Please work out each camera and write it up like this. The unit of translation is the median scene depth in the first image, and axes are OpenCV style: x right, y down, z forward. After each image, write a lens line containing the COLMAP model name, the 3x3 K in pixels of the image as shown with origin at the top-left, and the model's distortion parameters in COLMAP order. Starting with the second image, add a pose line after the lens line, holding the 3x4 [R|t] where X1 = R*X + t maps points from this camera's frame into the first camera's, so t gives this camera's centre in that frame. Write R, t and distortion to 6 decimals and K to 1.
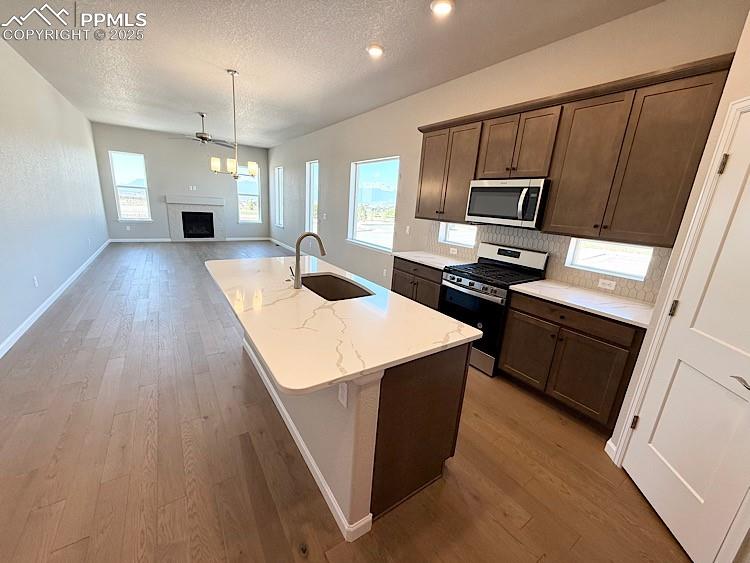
lens RADIAL K [[298.8, 0, 372.6], [0, 298.8, 281.5], [0, 0, 1]] dist [0.002067, -0.000322]
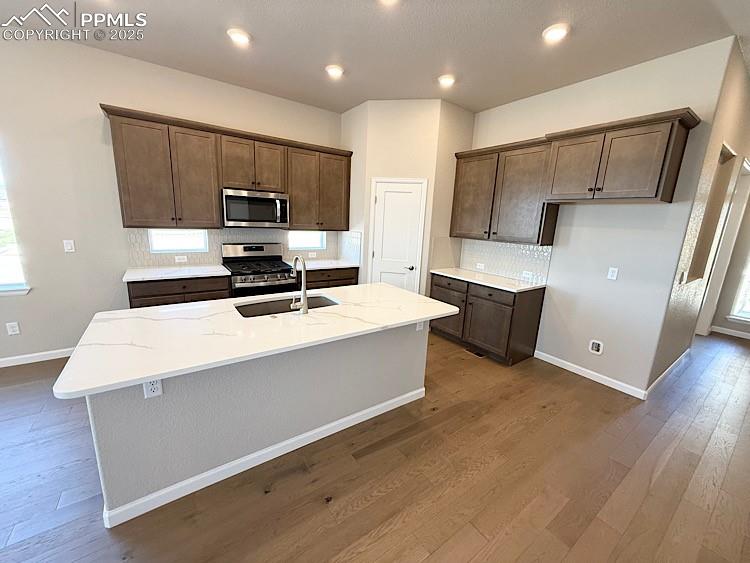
lens RADIAL K [[298.8, 0, 373.5], [0, 298.8, 280.0], [0, 0, 1]] dist [0.002067, -0.000322]
pose [[-0.010976, -0.269234, 0.963012, -0.756093], [0.209676, 0.941040, 0.265480, -0.189804], [-0.977709, 0.204834, 0.046123, 0.461186]]
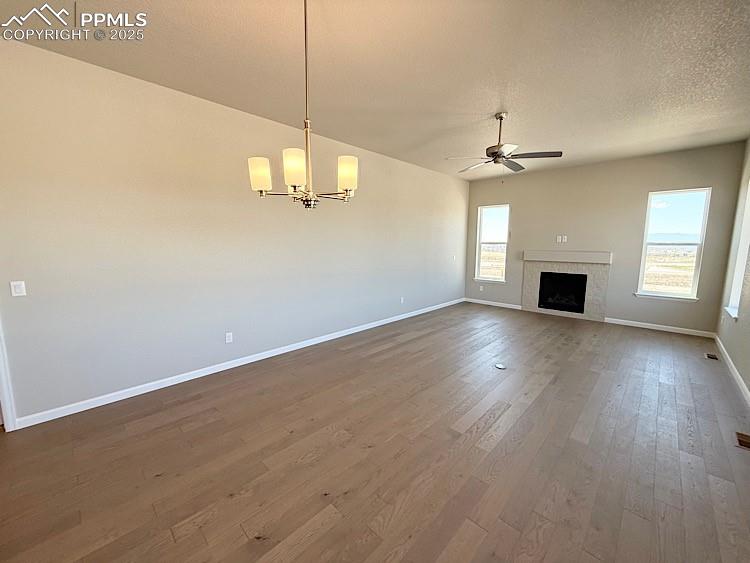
lens RADIAL K [[298.8, 0, 371.4], [0, 298.8, 280.7], [0, 0, 1]] dist [0.002067, -0.000322]
pose [[0.194584, 0.058057, -0.979166, -0.030132], [-0.238049, 0.971199, 0.010279, -0.335652], [0.951562, 0.231089, 0.202800, 1.284414]]
